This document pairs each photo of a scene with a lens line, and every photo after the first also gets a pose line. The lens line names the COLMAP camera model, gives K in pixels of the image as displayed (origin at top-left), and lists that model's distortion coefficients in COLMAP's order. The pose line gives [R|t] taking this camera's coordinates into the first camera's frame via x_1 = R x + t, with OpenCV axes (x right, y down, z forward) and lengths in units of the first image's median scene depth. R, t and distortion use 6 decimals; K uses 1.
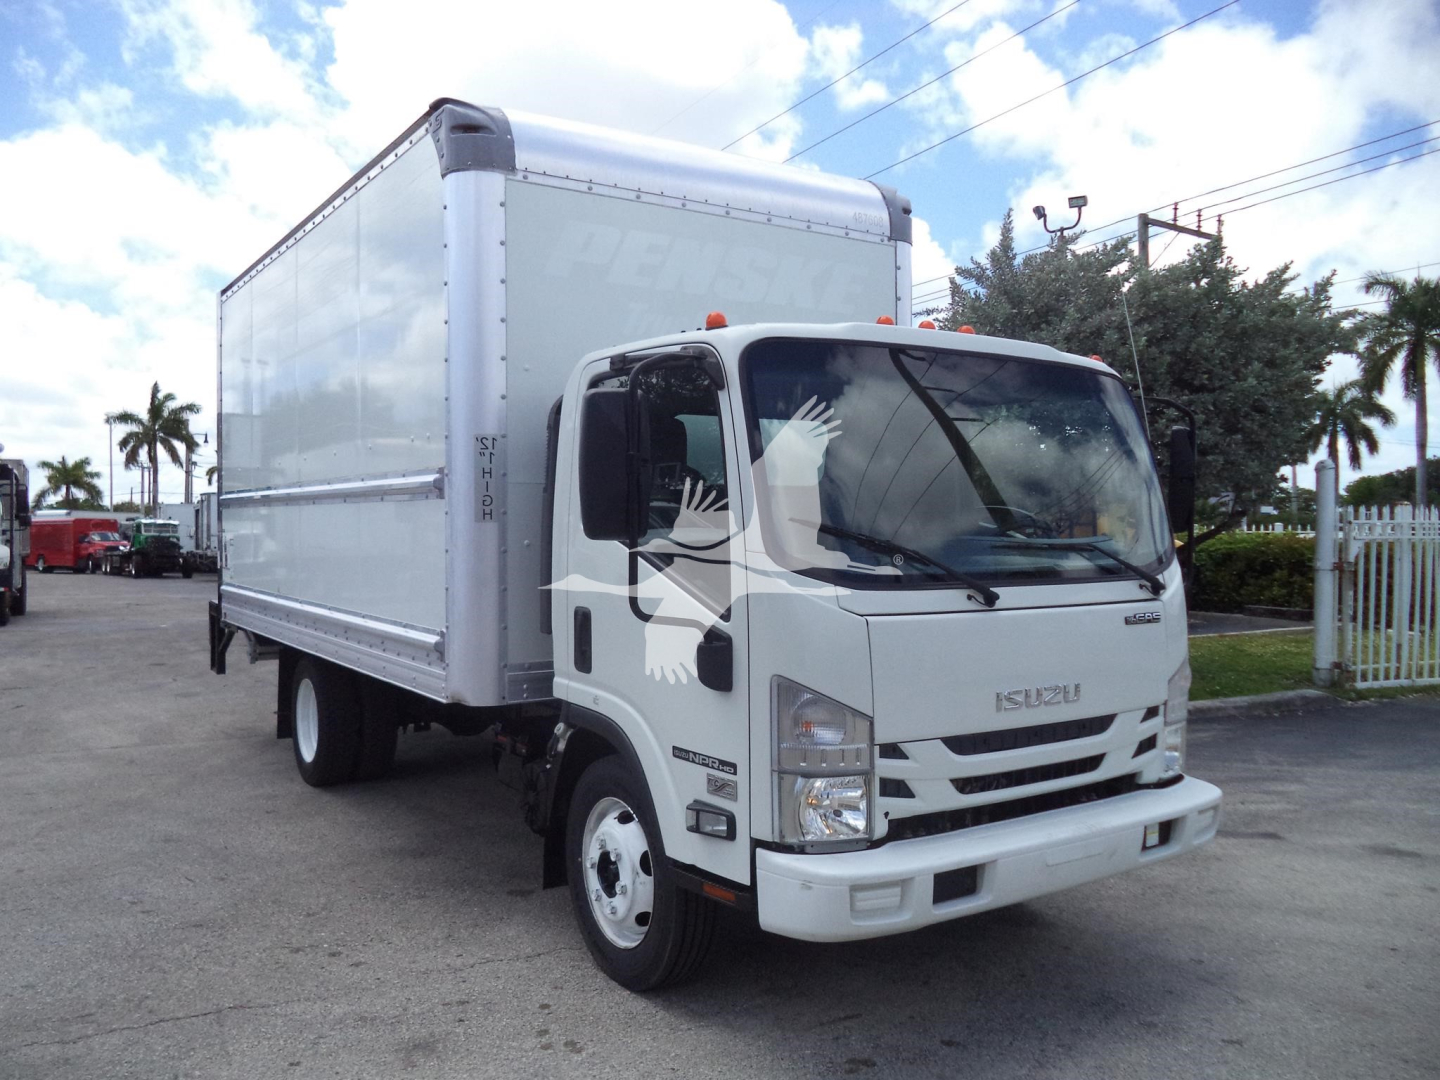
lens RADIAL K [[1170.4, 0, 720.0], [0, 1170.4, 540.0], [0, 0, 1]] dist [-0.021488, -0.006164]
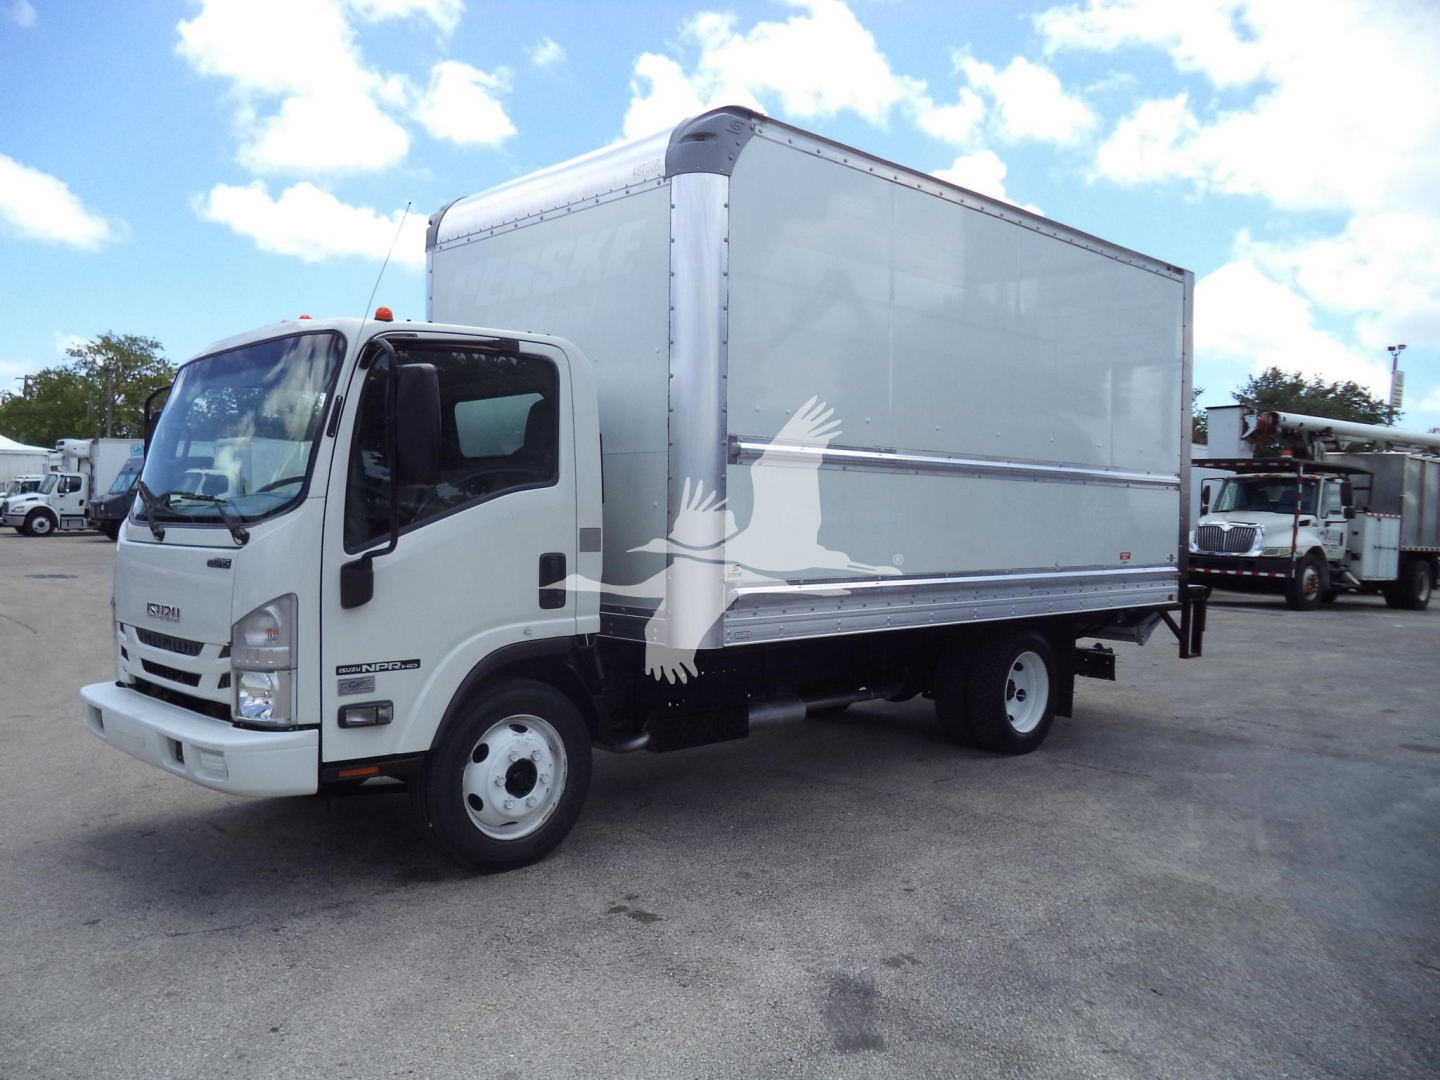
lens RADIAL K [[1170.4, 0, 720.0], [0, 1170.4, 540.0], [0, 0, 1]] dist [-0.021488, -0.006164]
pose [[0.202085, 0.037050, -0.978667, 1.504552], [-0.035307, 0.998910, 0.030526, -0.004089], [0.978731, 0.028385, 0.203173, 1.221504]]
